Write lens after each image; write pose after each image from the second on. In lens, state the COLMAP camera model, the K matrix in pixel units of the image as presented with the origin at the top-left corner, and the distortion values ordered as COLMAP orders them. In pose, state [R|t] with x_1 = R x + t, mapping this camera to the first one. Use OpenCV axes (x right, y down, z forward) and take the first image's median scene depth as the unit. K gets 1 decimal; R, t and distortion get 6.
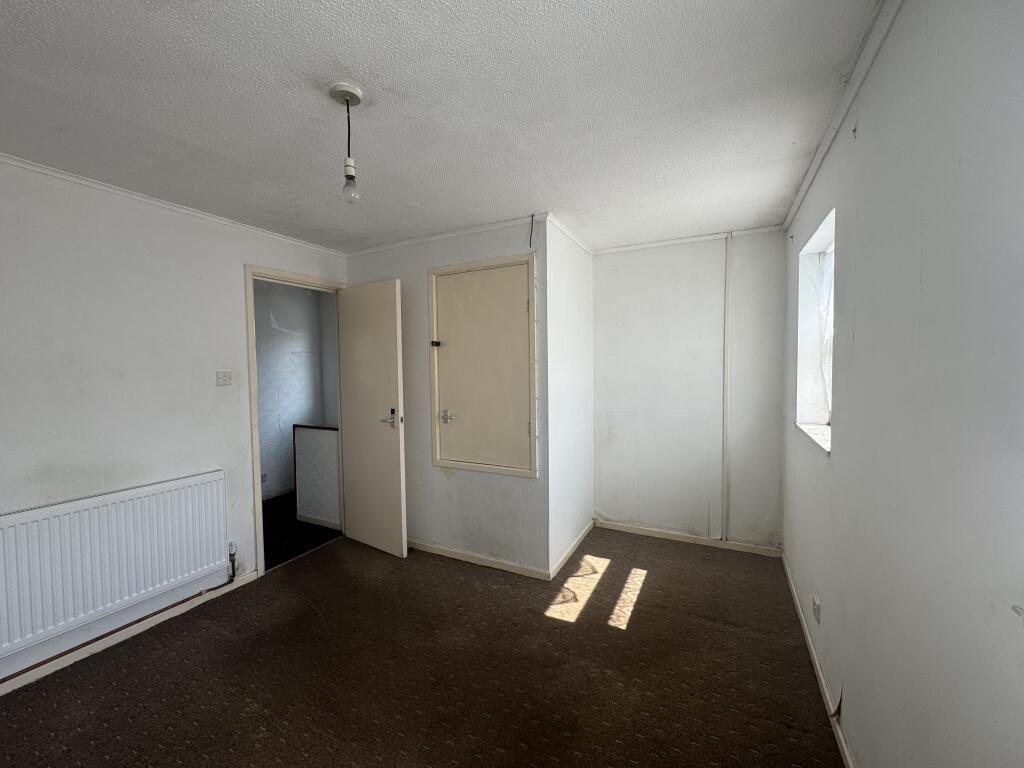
lens RADIAL K [[408.9, 0, 513.4], [0, 408.9, 381.2], [0, 0, 1]] dist [-0.006043, 0.000651]
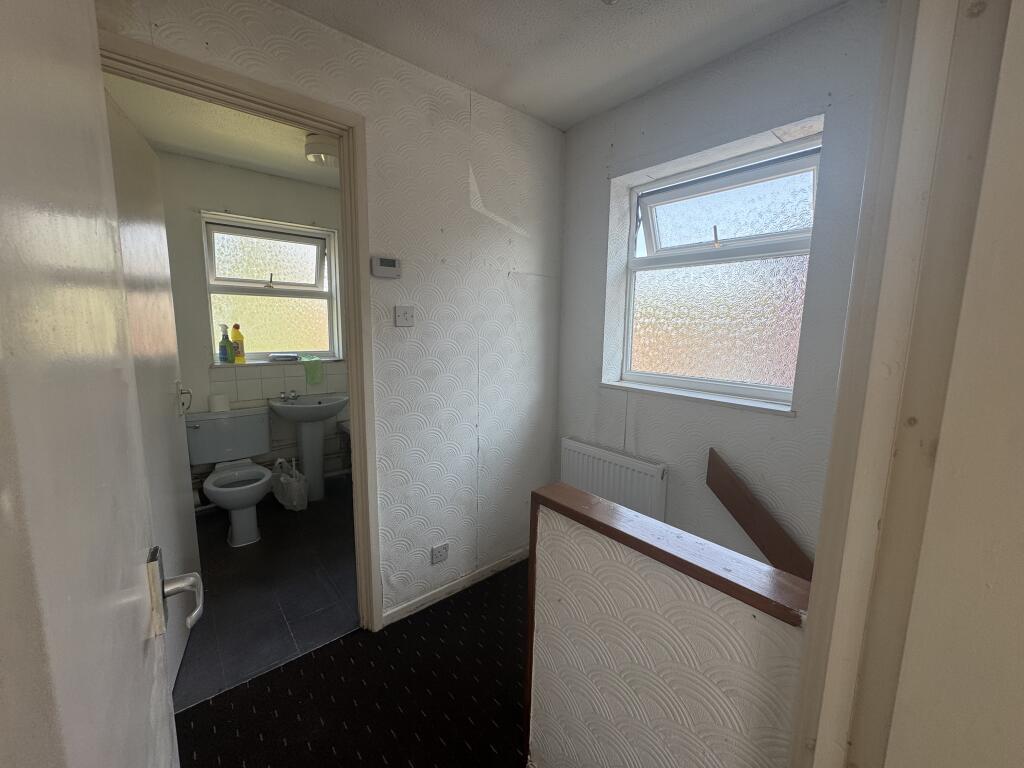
lens RADIAL K [[408.9, 0, 512.3], [0, 408.9, 382.1], [0, 0, 1]] dist [-0.006043, 0.000651]
pose [[0.921094, 0.087612, -0.379354, -0.372857], [-0.049048, 0.992701, 0.110173, -0.003889], [0.386238, -0.082873, 0.918669, 0.607059]]
